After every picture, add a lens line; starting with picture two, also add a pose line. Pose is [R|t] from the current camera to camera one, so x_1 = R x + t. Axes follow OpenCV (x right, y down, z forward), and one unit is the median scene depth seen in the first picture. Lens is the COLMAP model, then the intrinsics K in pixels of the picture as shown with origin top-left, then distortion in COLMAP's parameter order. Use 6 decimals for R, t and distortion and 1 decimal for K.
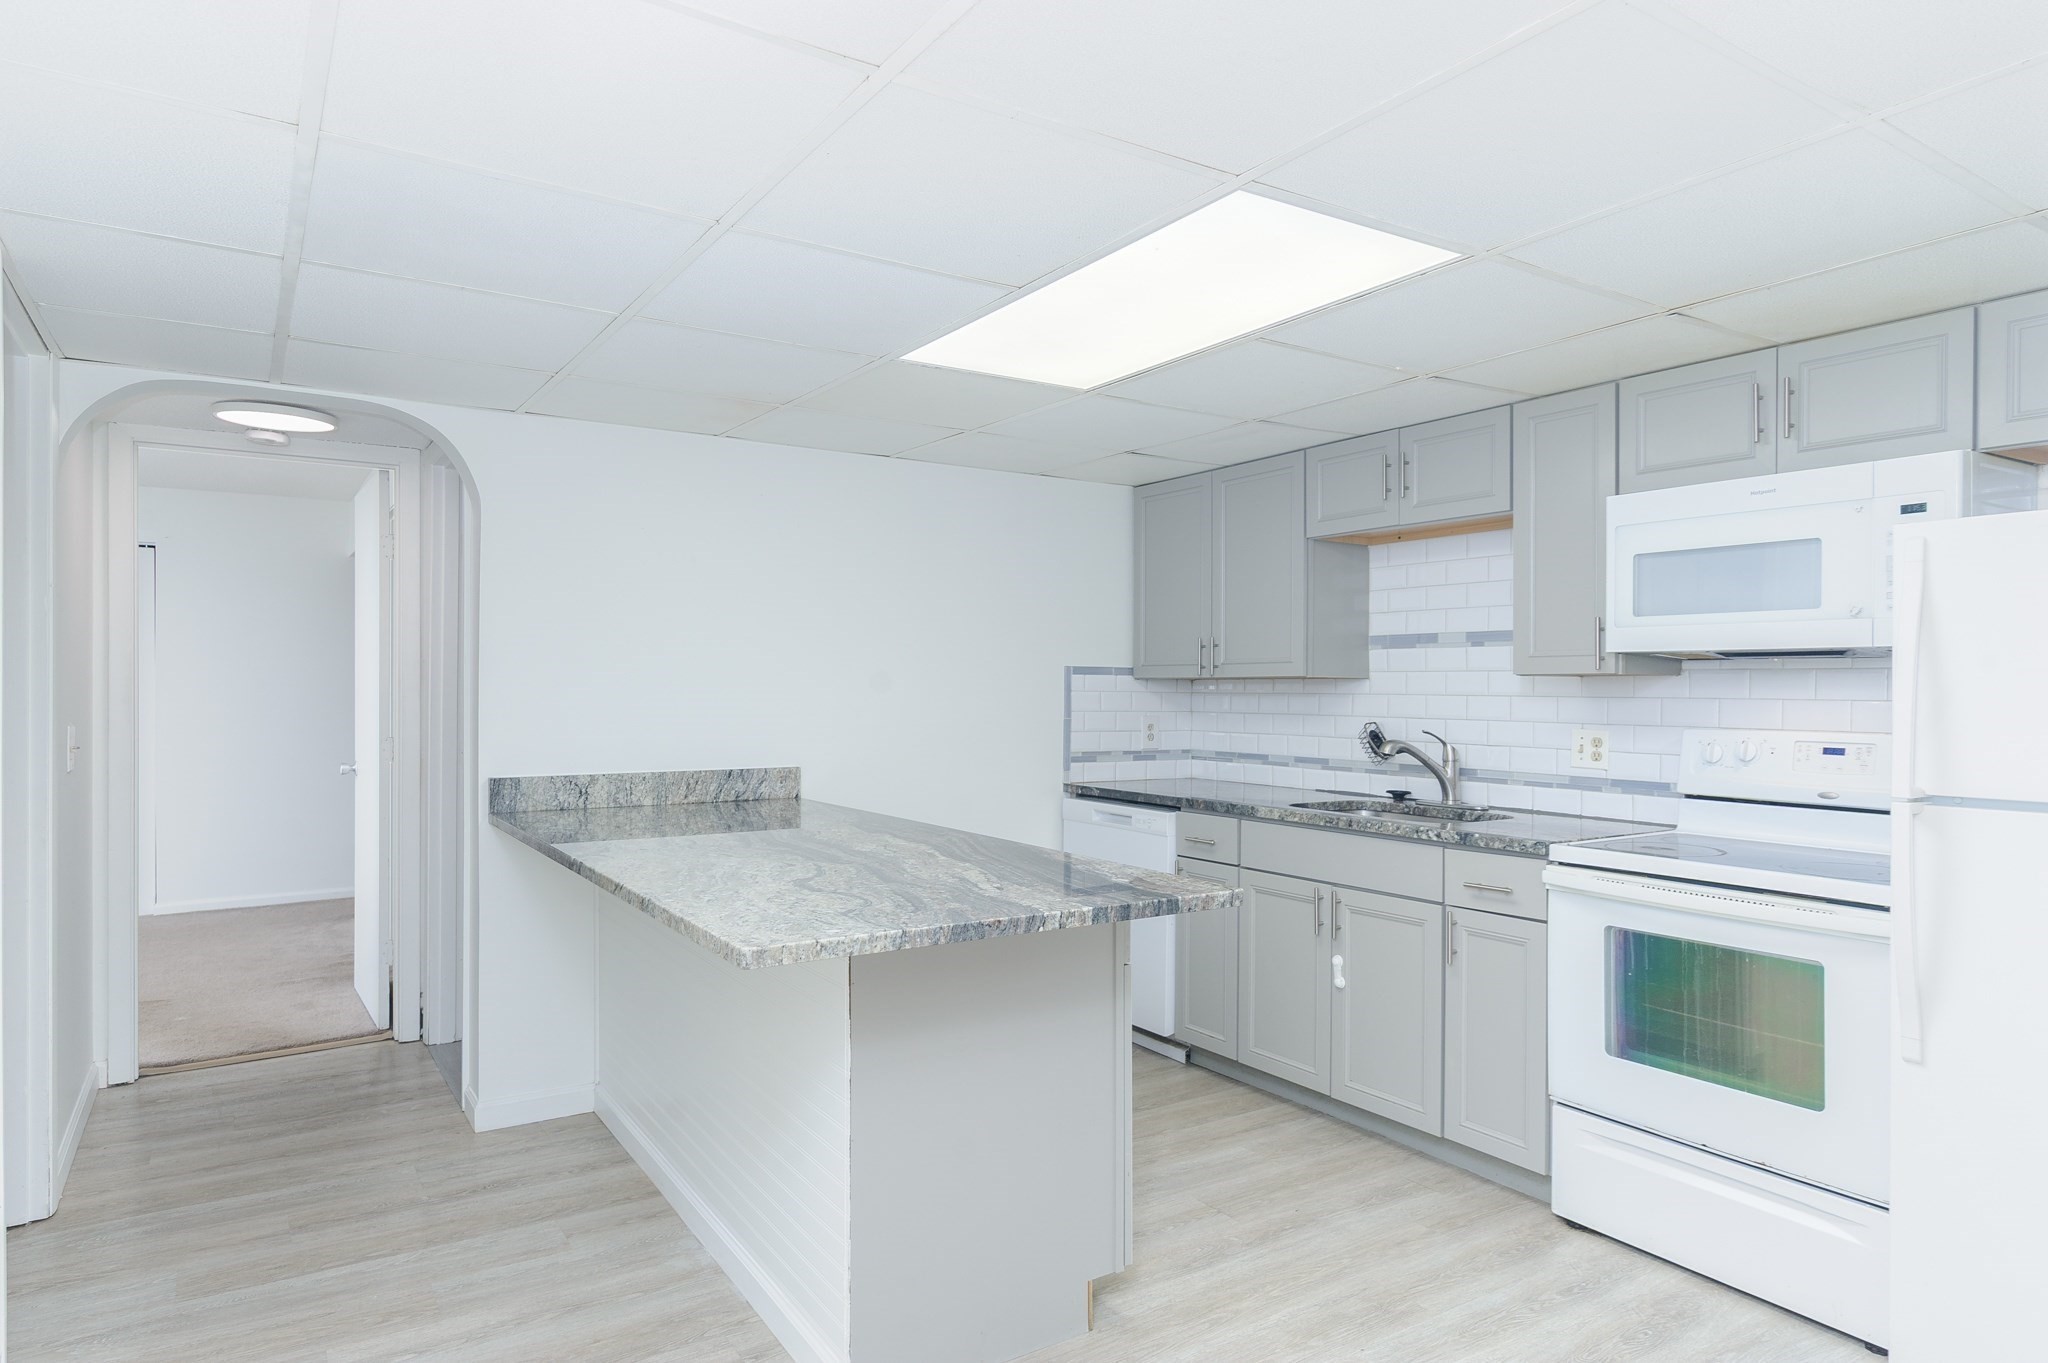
lens RADIAL K [[1226.9, 0, 1016.0], [0, 1226.9, 695.7], [0, 0, 1]] dist [0.006512, 0.000909]
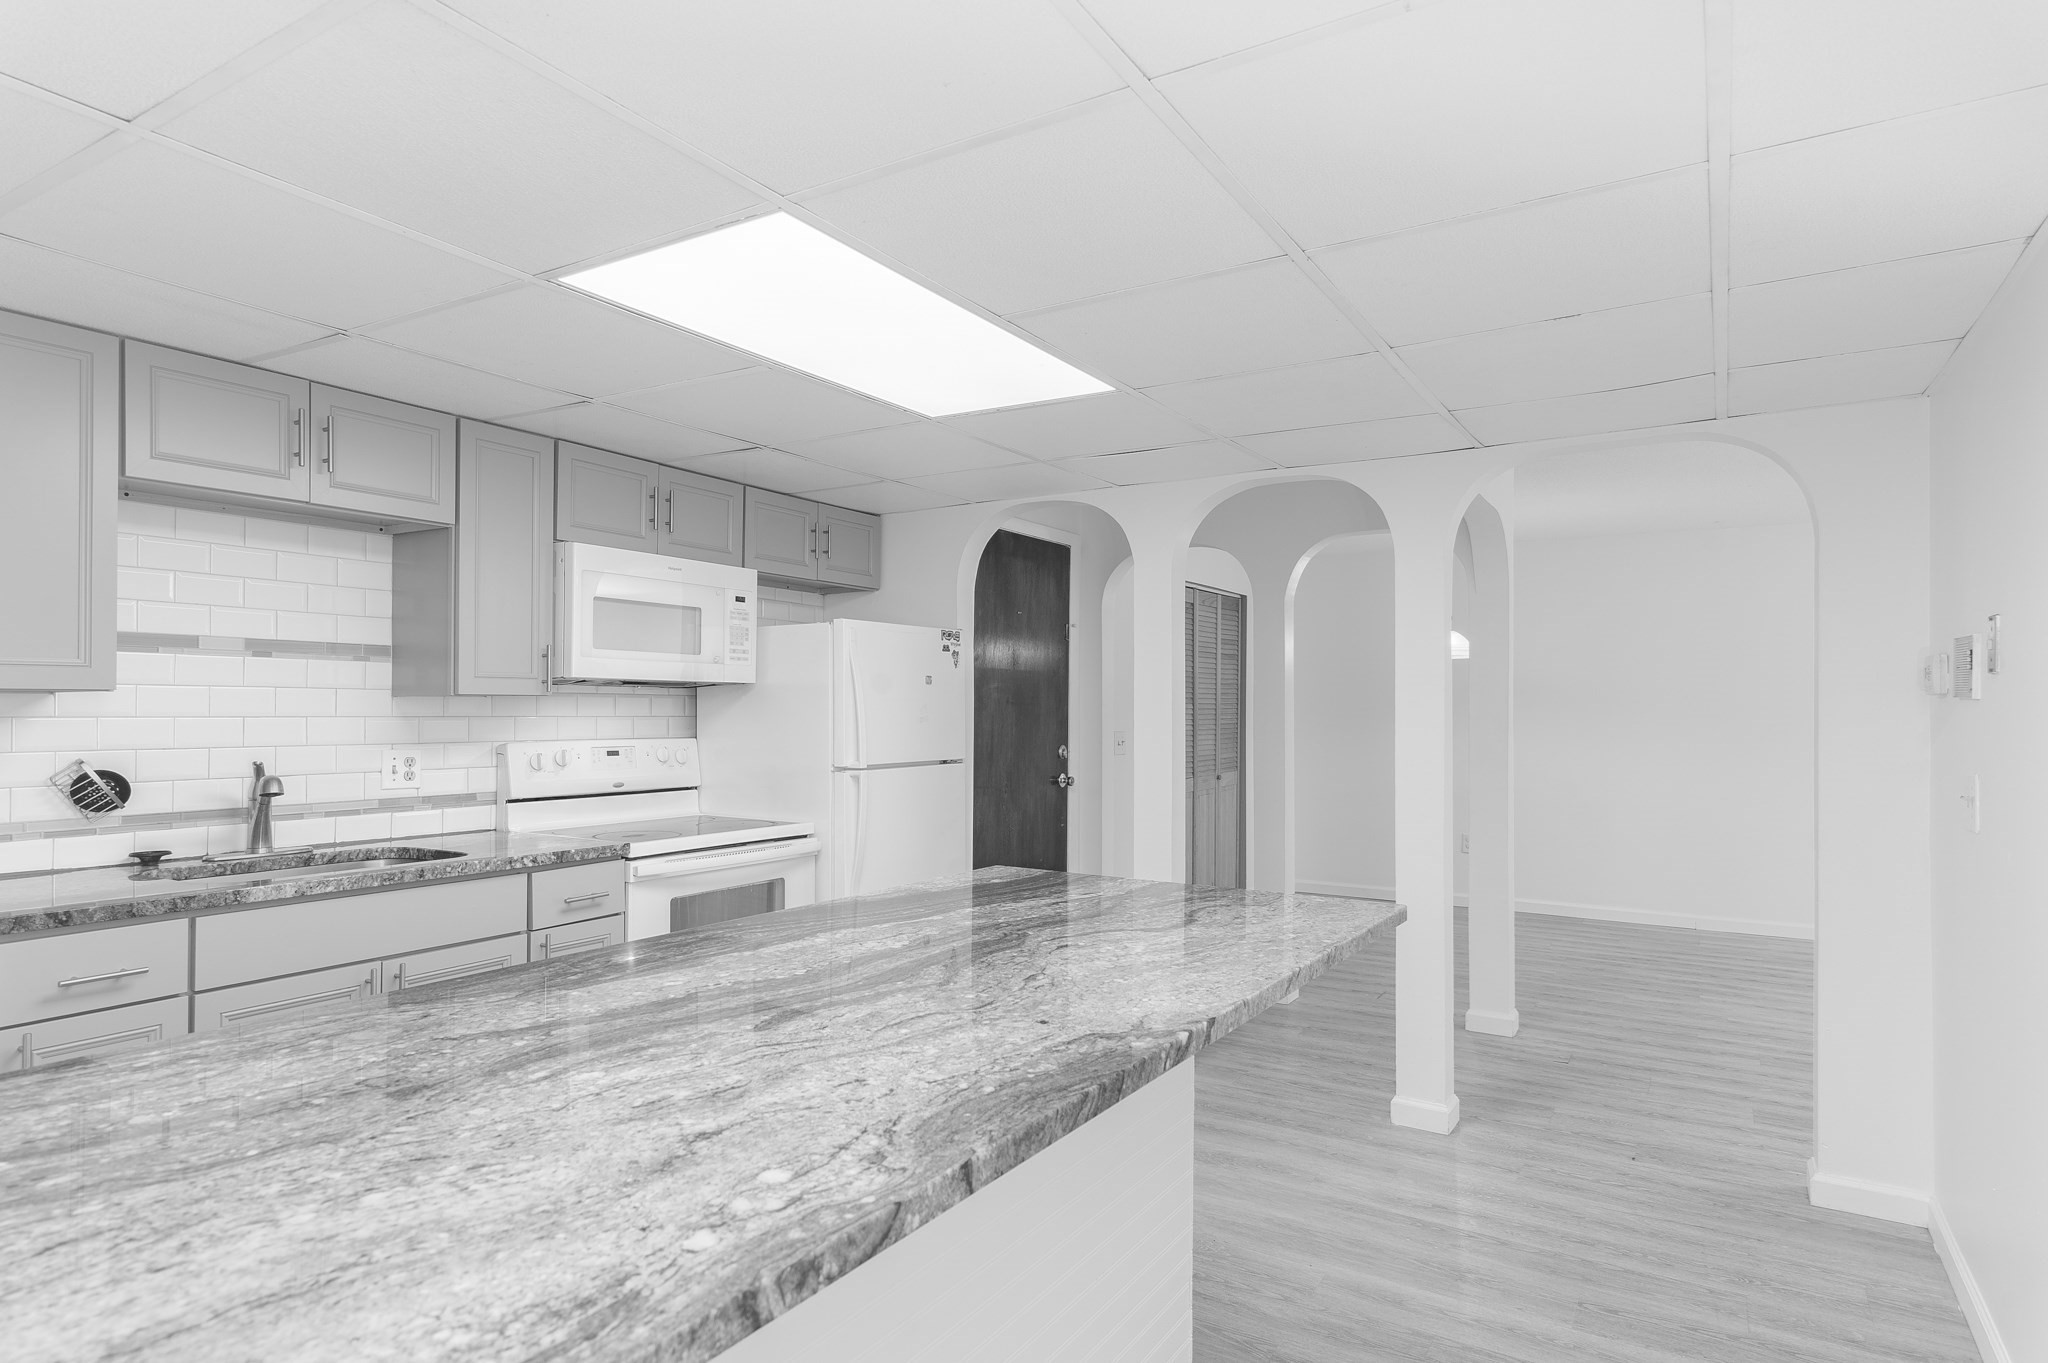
lens RADIAL K [[1154.9, 0, 1016.5], [0, 1154.9, 686.1], [0, 0, 1]] dist [0.004698, 0.000545]
pose [[-0.437024, 0.011021, 0.899383, -0.539042], [-0.000182, 0.999924, -0.012342, -0.011136], [-0.899450, -0.005558, -0.436988, 0.880282]]
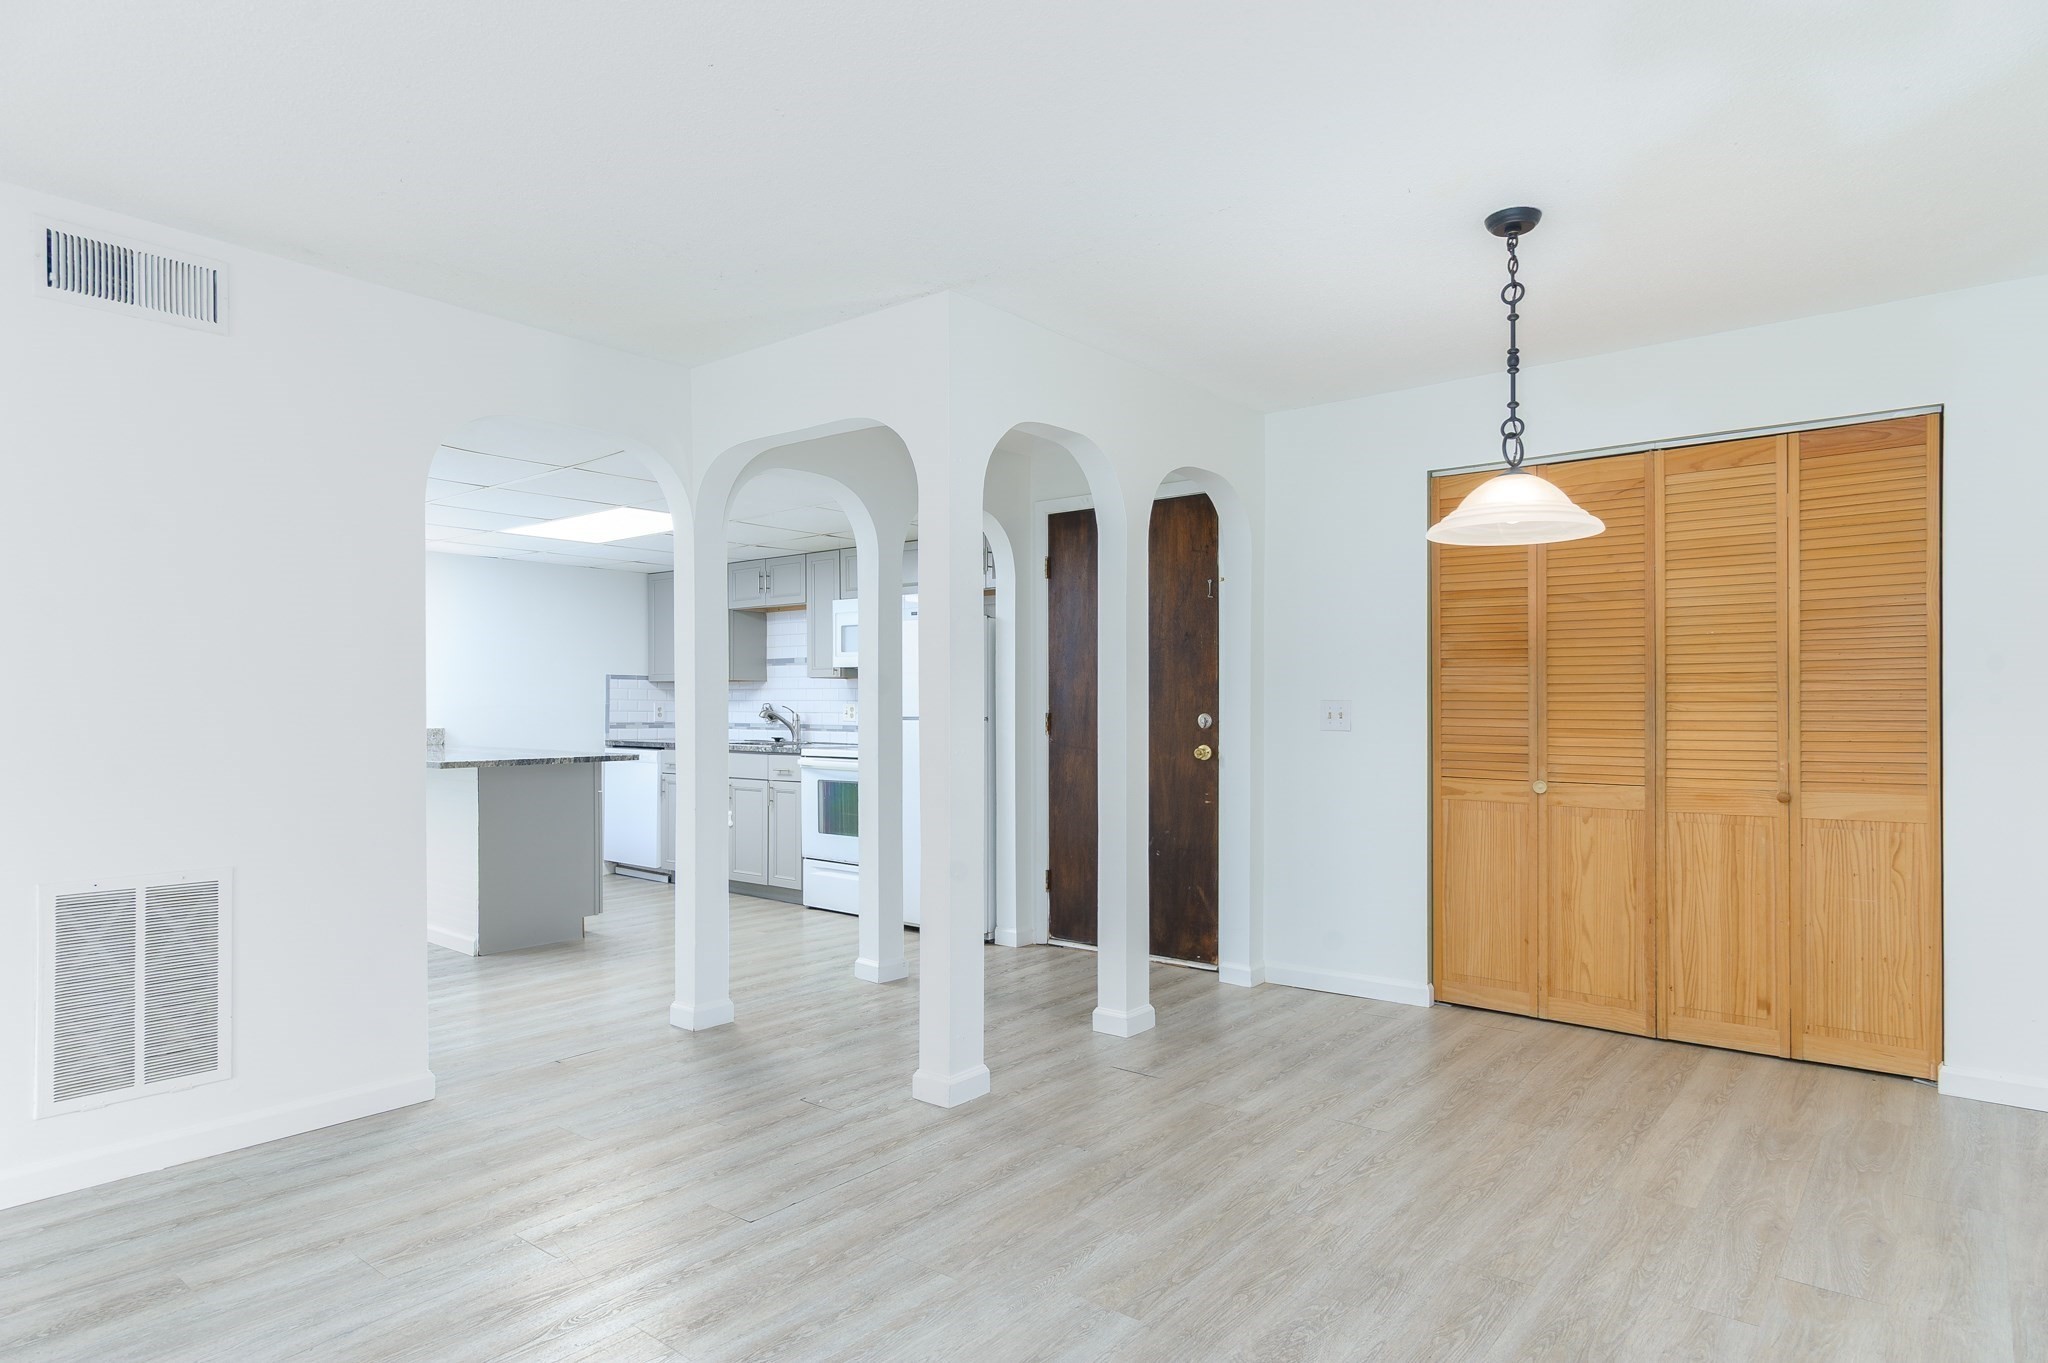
lens RADIAL K [[1179.2, 0, 1019.1], [0, 1179.2, 701.7], [0, 0, 1]] dist [0.015283, -0.004731]
pose [[0.953281, -0.002080, 0.302076, 0.113135], [0.004731, 0.999956, -0.008044, 0.038828], [-0.302047, 0.009098, 0.953250, -0.986074]]
